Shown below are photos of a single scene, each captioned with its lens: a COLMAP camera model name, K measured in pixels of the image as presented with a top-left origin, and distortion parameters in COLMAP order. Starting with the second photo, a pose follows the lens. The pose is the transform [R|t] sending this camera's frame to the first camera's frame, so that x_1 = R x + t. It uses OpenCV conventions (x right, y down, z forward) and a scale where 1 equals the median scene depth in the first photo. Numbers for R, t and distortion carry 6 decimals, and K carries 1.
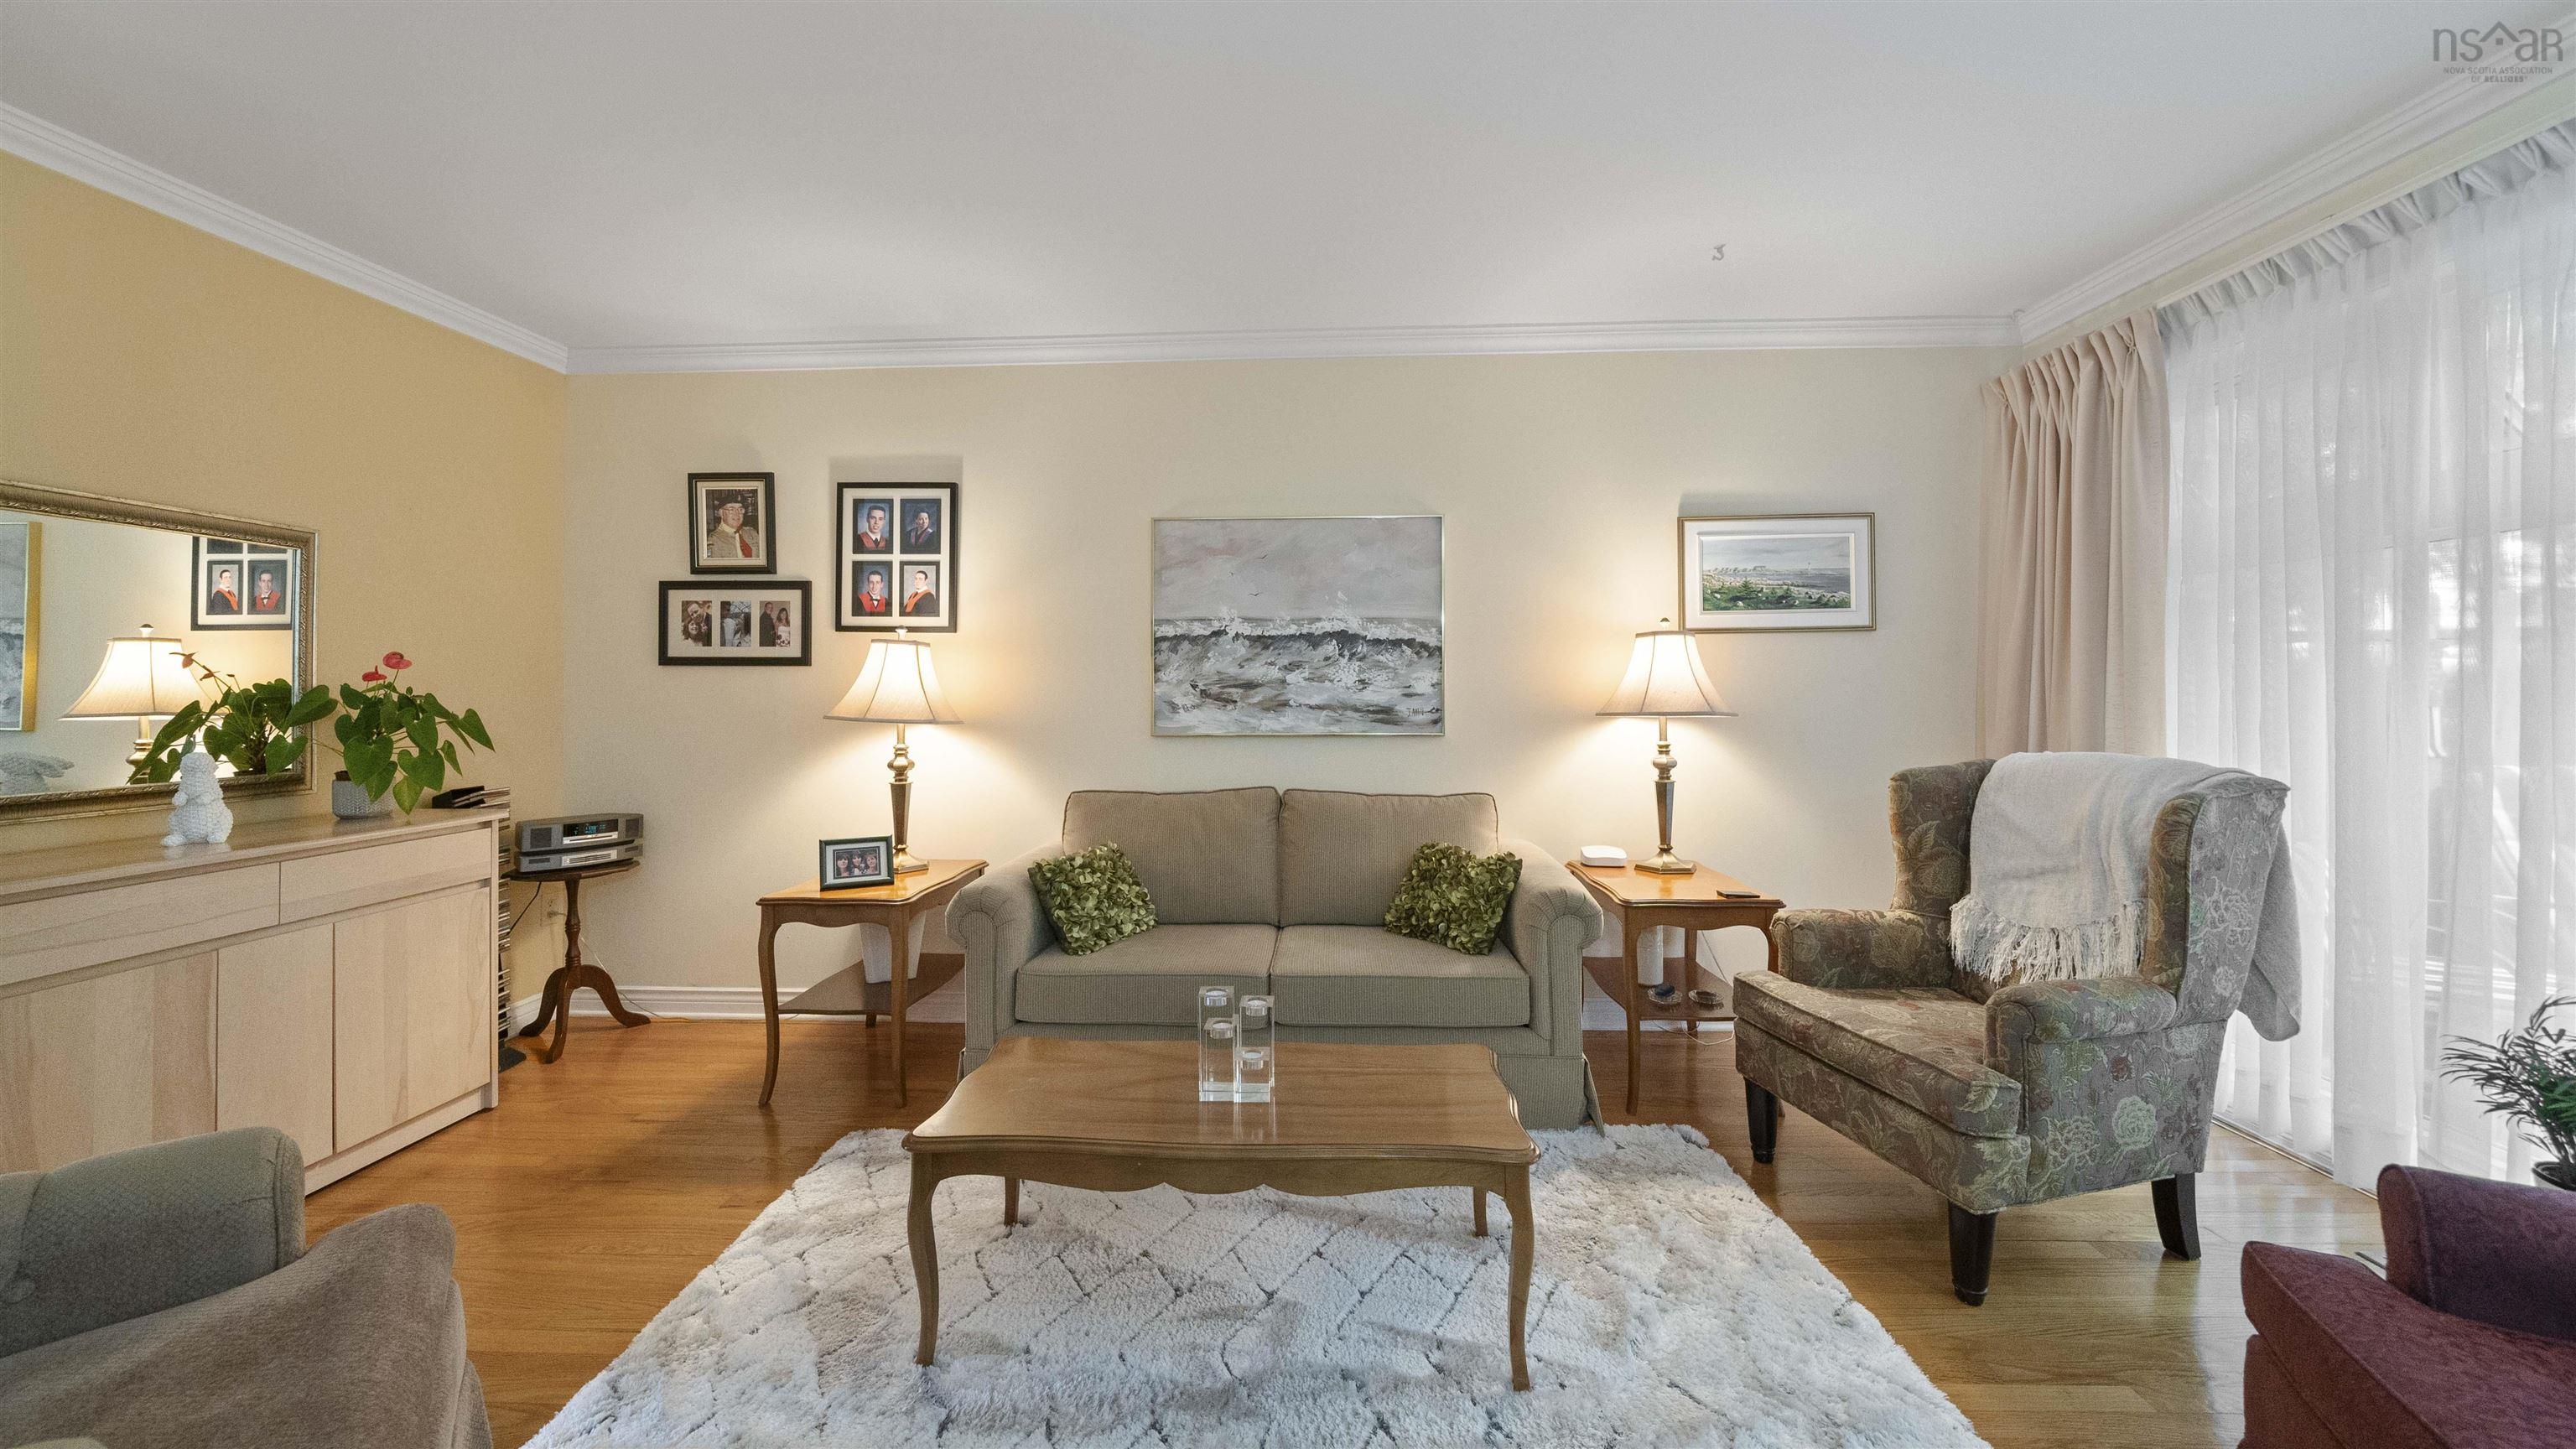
lens RADIAL K [[914.8, 0, 1310.9], [0, 914.8, 691.7], [0, 0, 1]] dist [-0.007379, 0.000582]
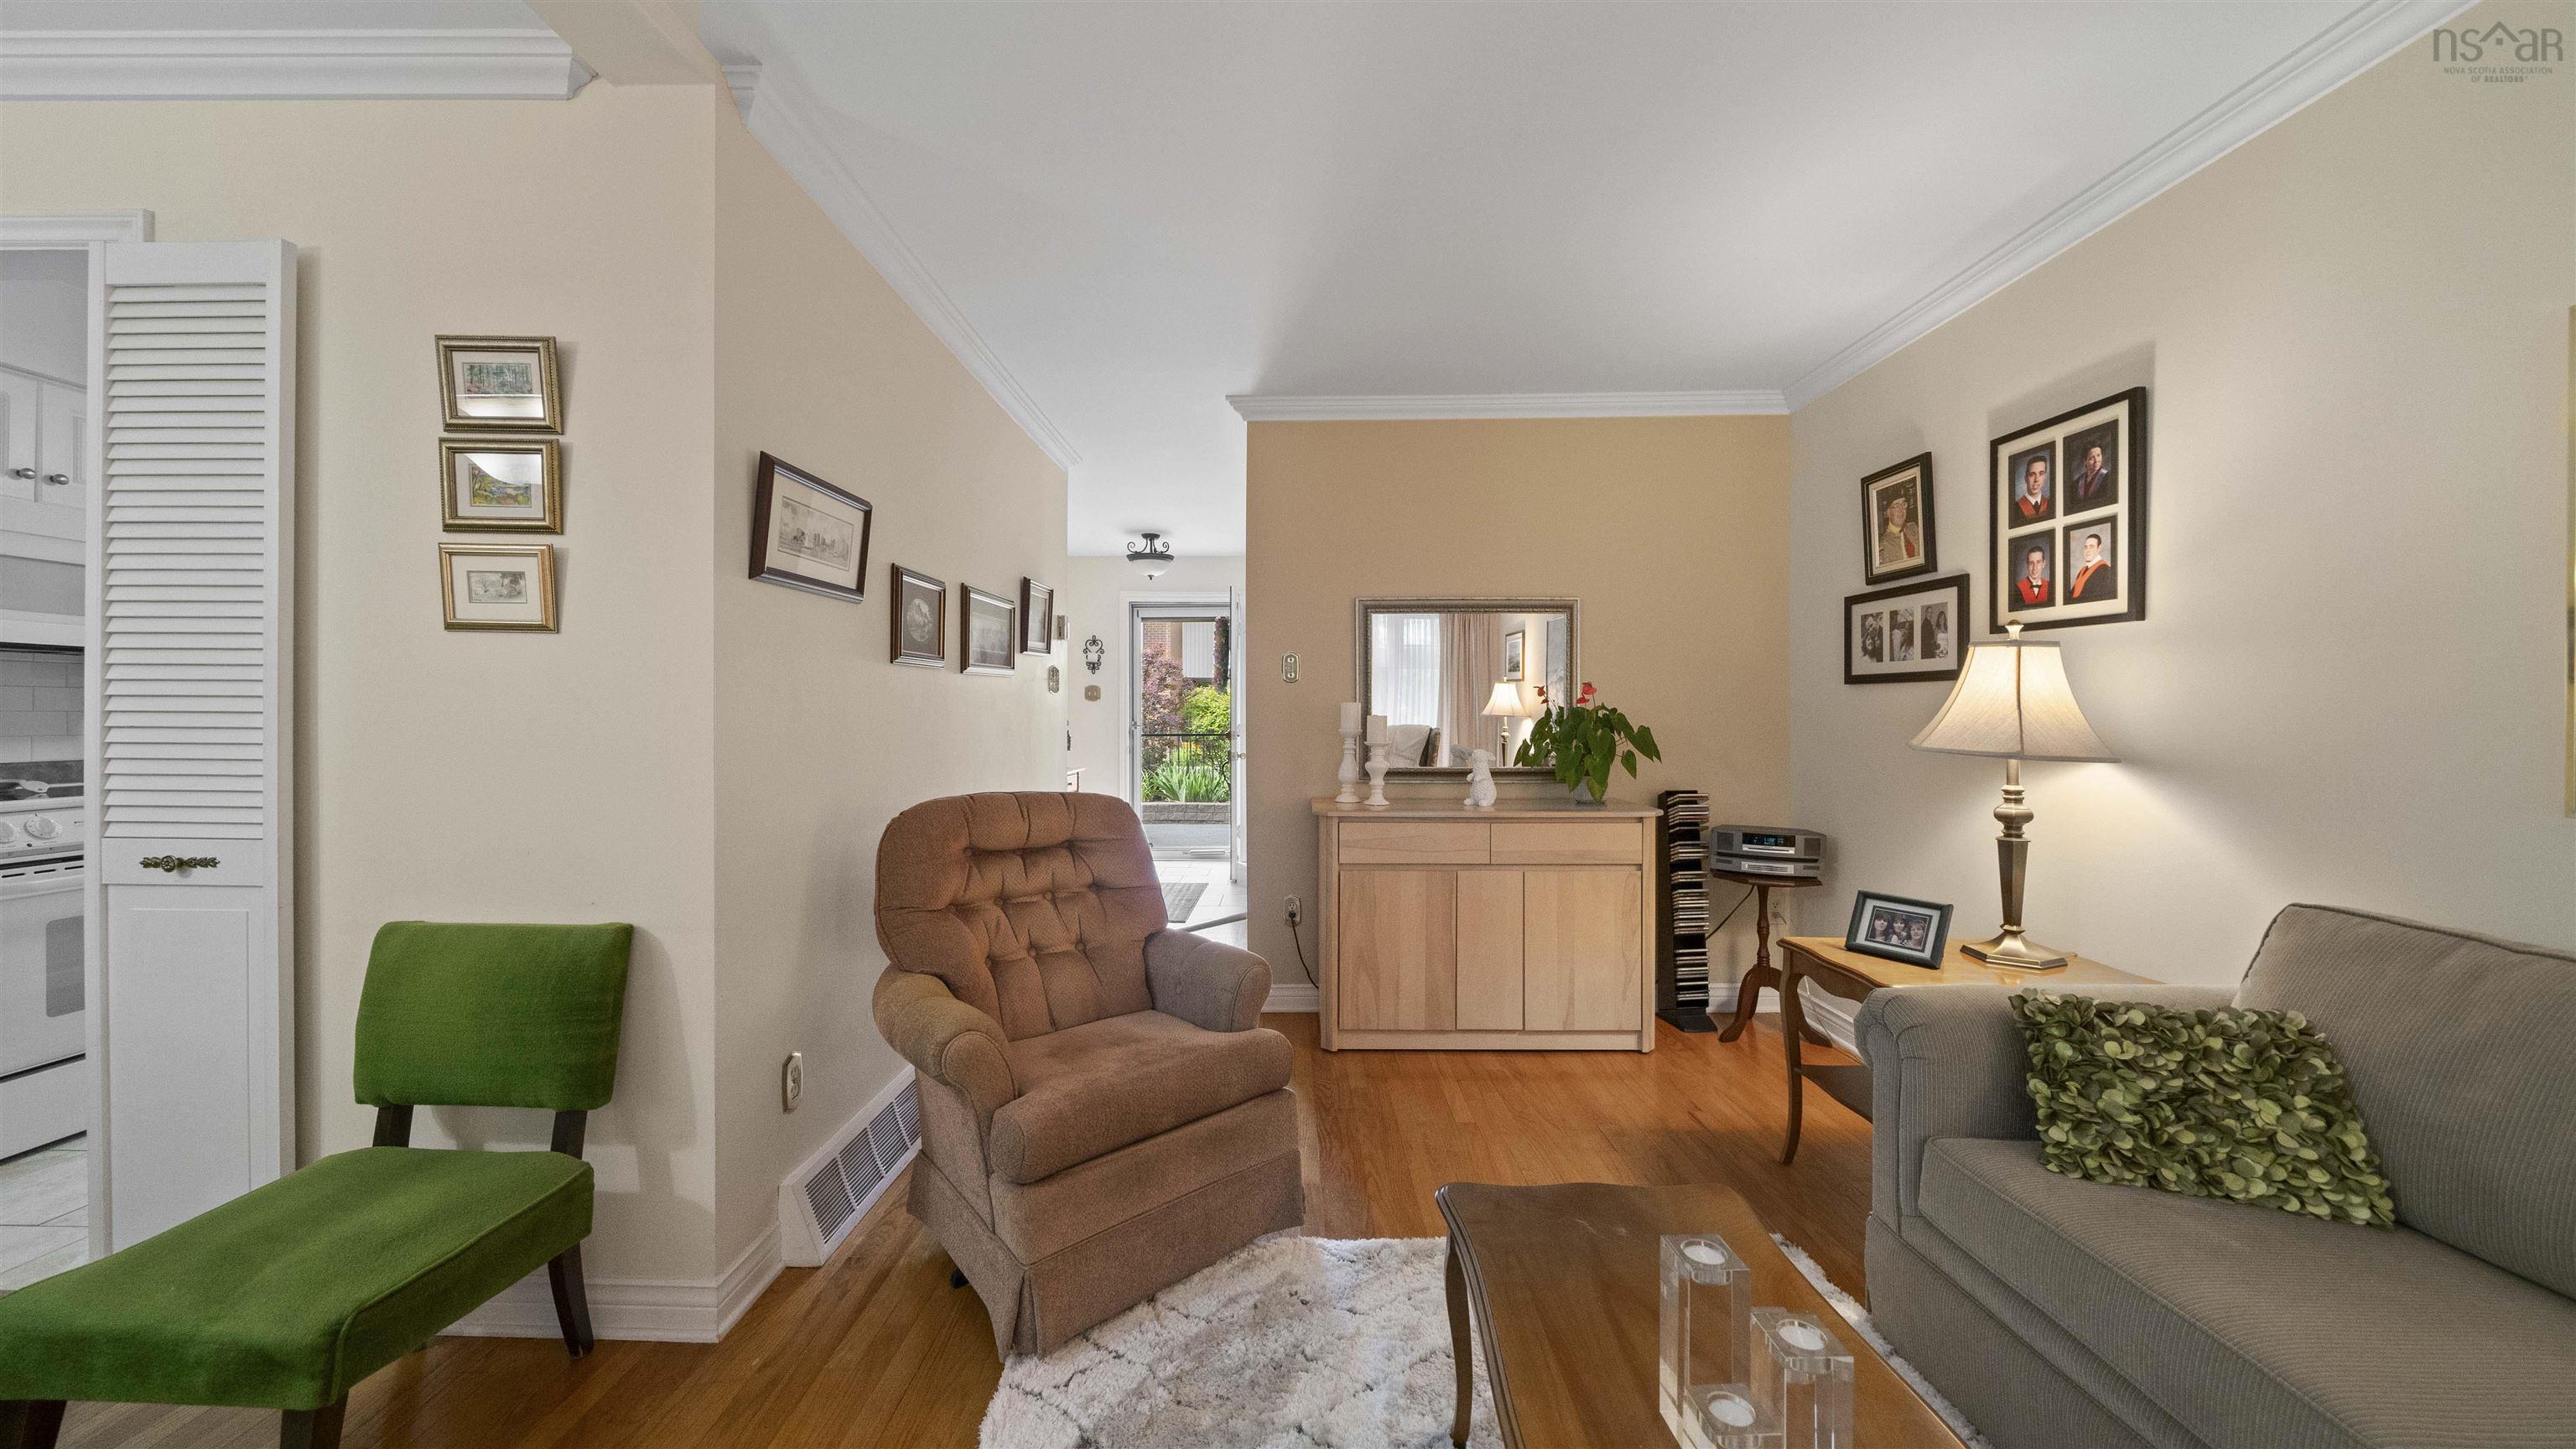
lens RADIAL K [[914.8, 0, 1297.5], [0, 914.8, 715.4], [0, 0, 1]] dist [-0.007379, 0.000582]
pose [[0.007476, 0.006933, -0.999948, 0.277477], [0.000641, 0.999976, 0.006938, -0.003346], [0.999972, -0.000693, 0.007471, 0.456566]]
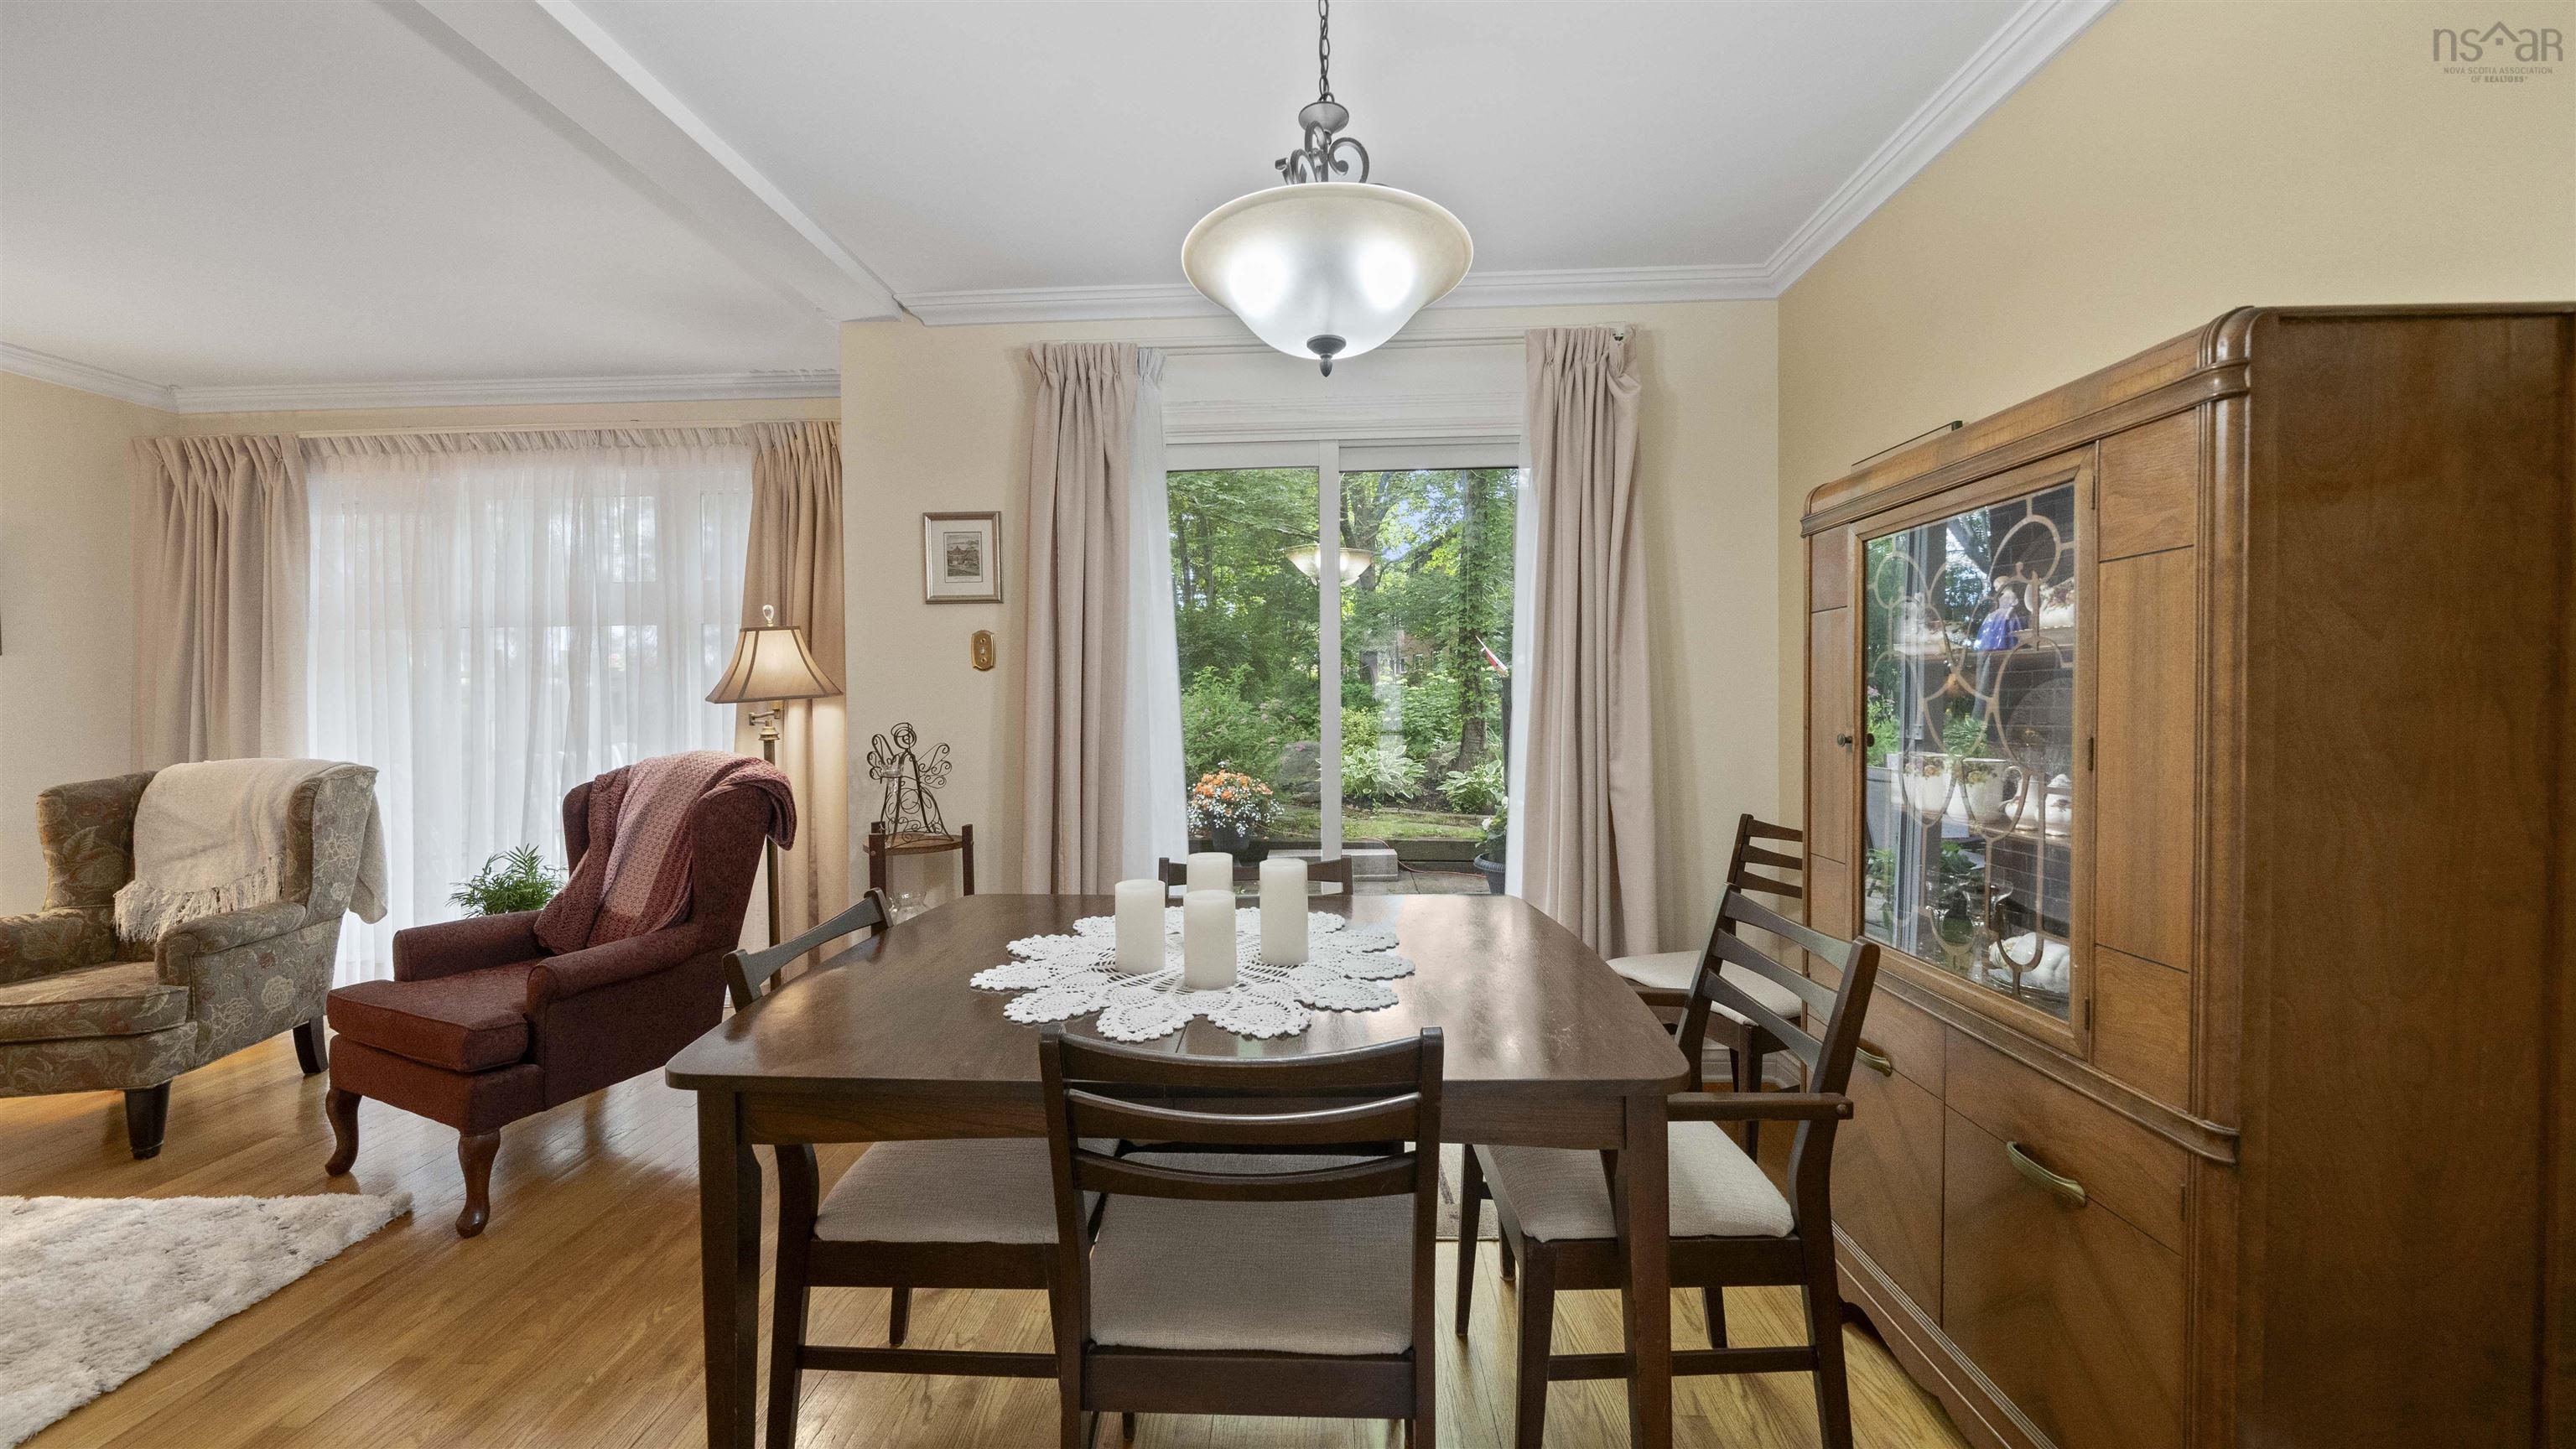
lens RADIAL K [[914.8, 0, 1281.8], [0, 914.8, 706.9], [0, 0, 1]] dist [-0.007379, 0.000582]
pose [[0.023962, -0.008493, 0.999677, -0.422639], [0.005537, 0.999950, 0.008363, -0.013108], [-0.999698, 0.005335, 0.024007, -0.533819]]
